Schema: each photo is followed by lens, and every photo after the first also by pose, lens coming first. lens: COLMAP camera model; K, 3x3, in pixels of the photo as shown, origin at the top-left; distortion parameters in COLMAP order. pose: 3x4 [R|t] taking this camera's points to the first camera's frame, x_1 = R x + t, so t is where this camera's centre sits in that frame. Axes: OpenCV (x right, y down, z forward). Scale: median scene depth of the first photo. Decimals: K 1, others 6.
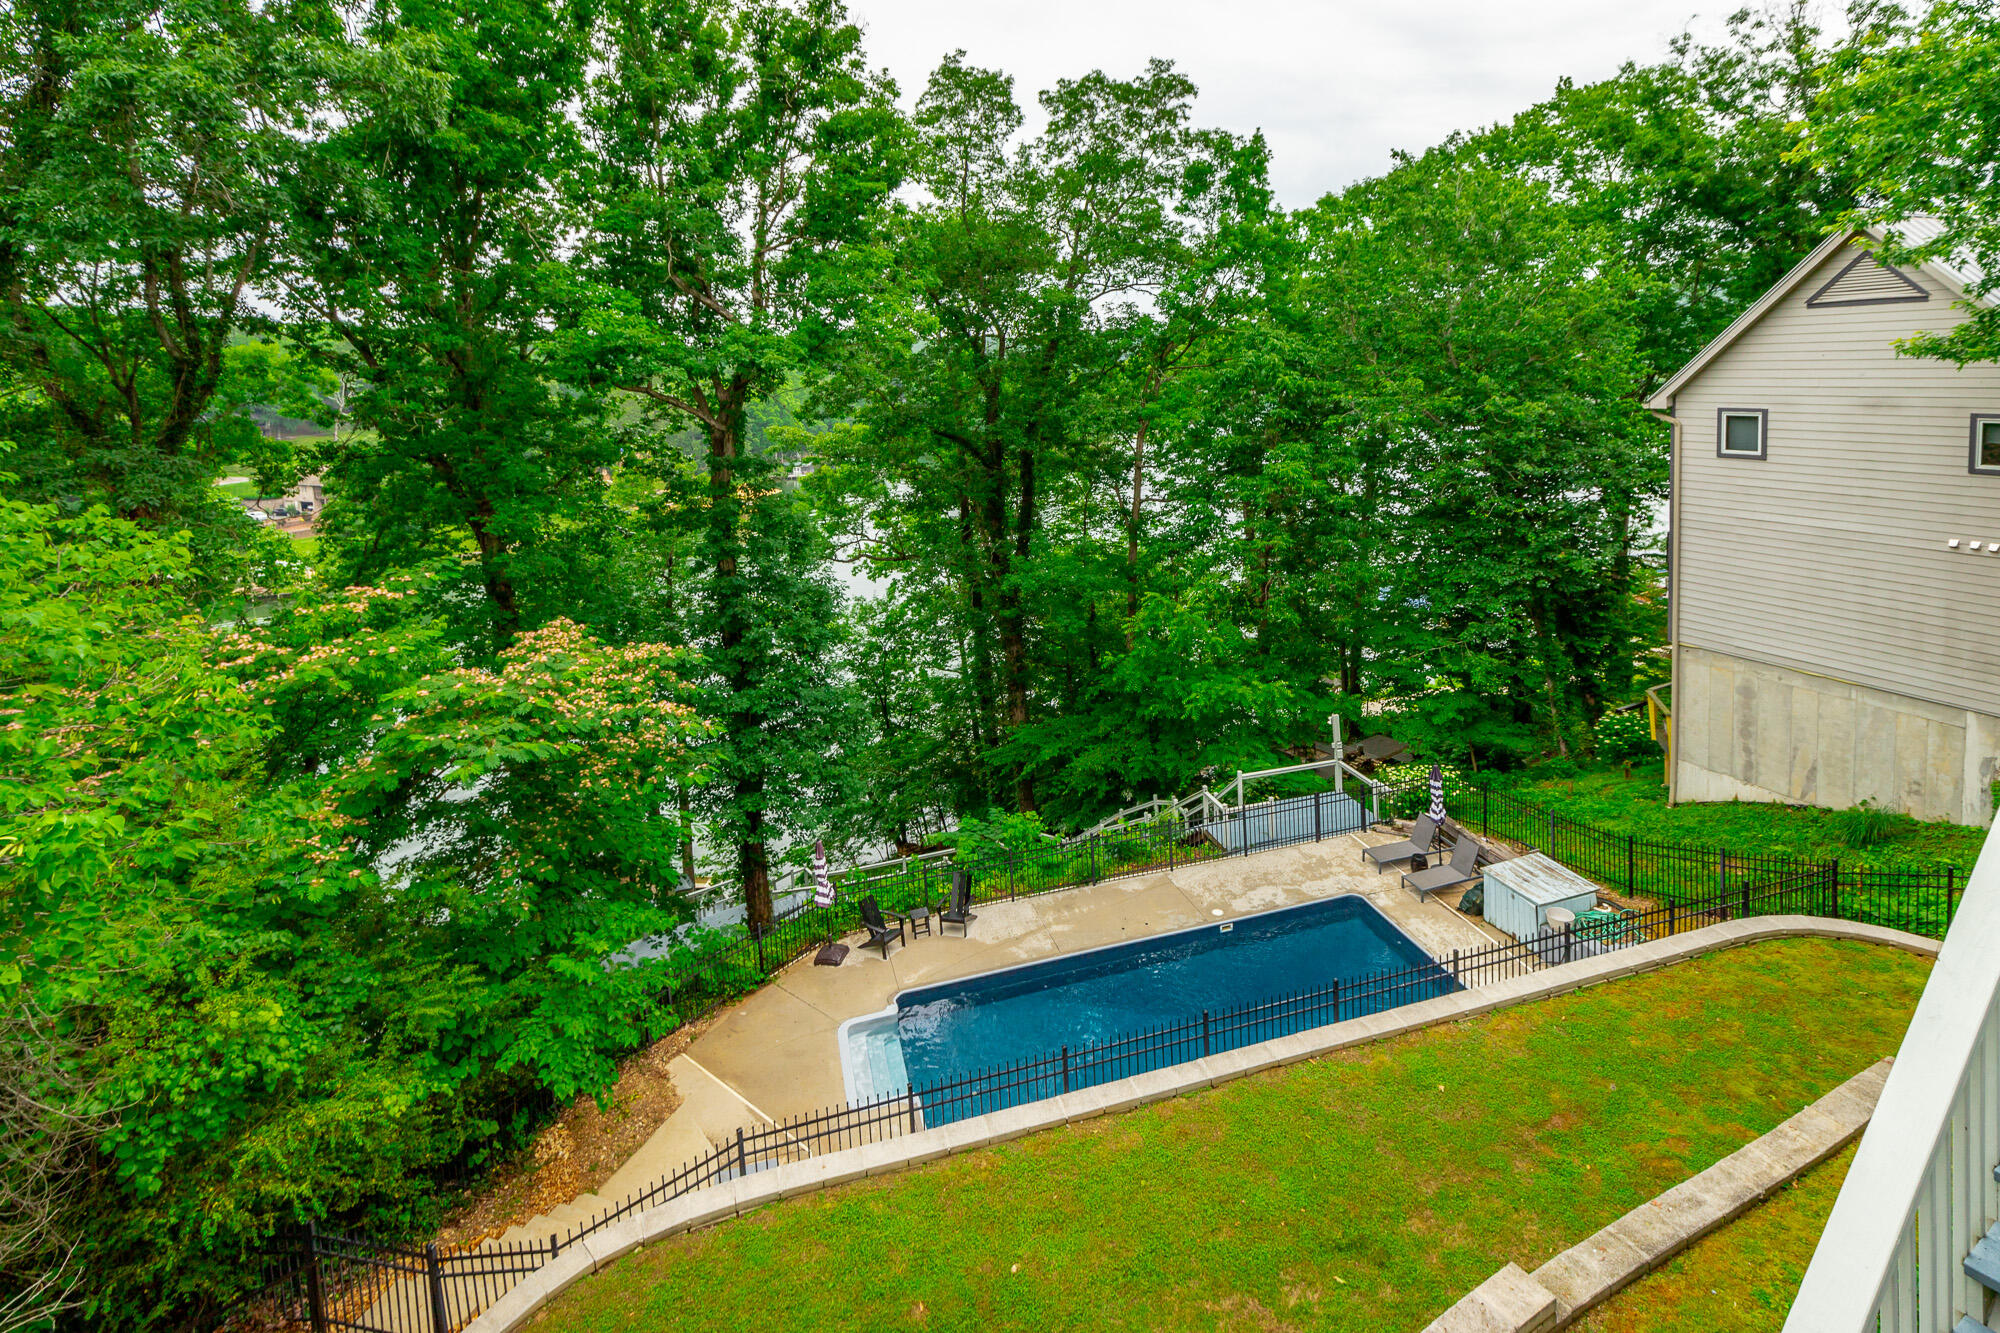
lens RADIAL K [[916.4, 0, 1014.4], [0, 916.4, 645.4], [0, 0, 1]] dist [0.006618, -0.000119]
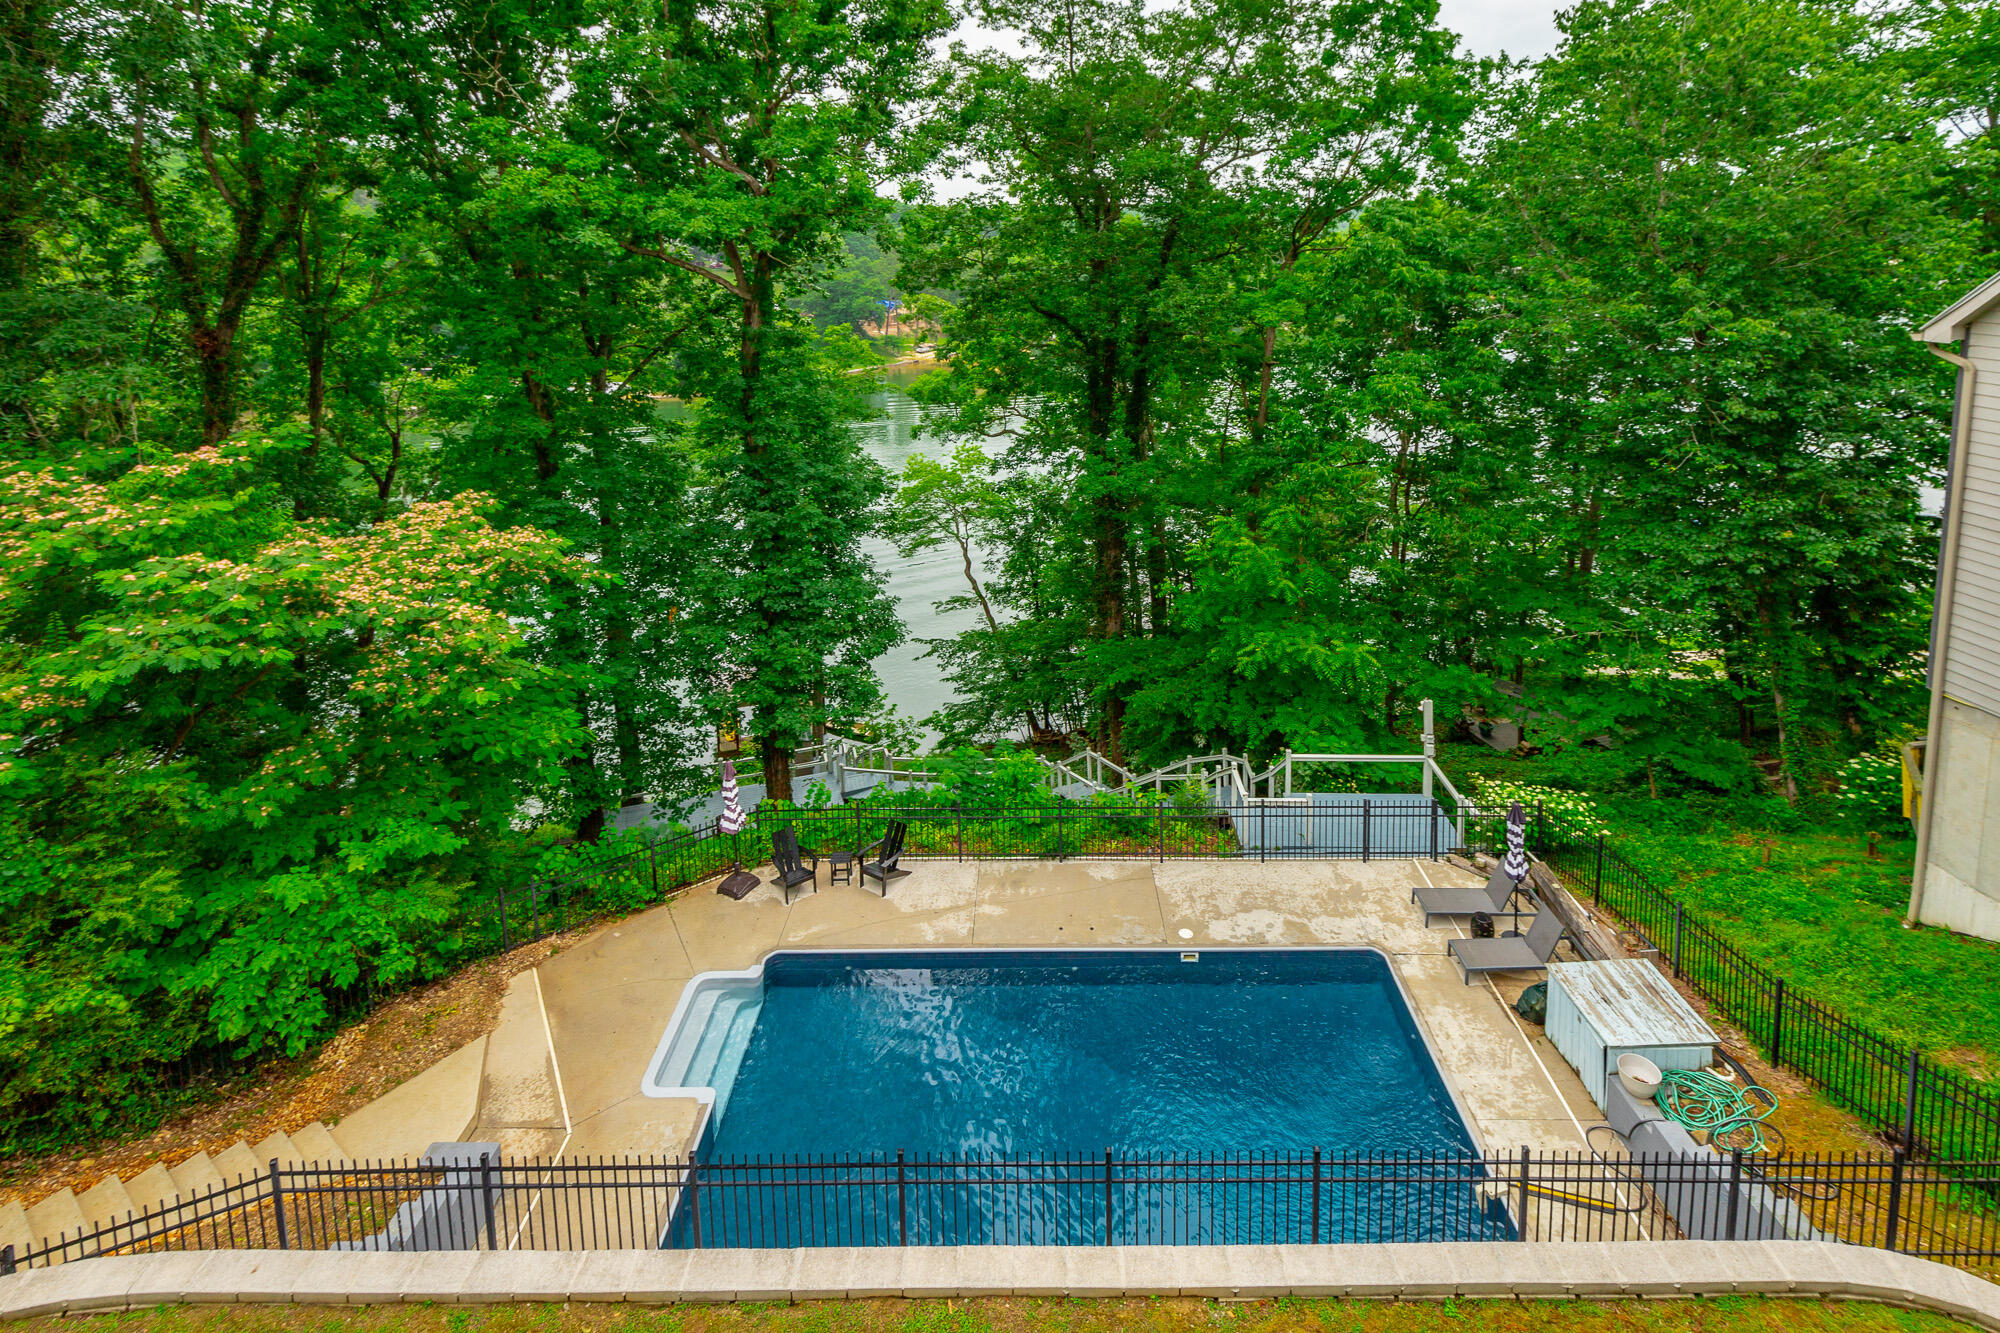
lens RADIAL K [[916.8, 0, 1003.5], [0, 916.8, 524.2], [0, 0, 1]] dist [0.005496, 0.000025]
pose [[0.958638, 0.115267, -0.260244, 0.228428], [-0.112320, 0.993326, 0.026218, -0.065544], [0.261529, 0.004097, 0.965187, 0.175793]]
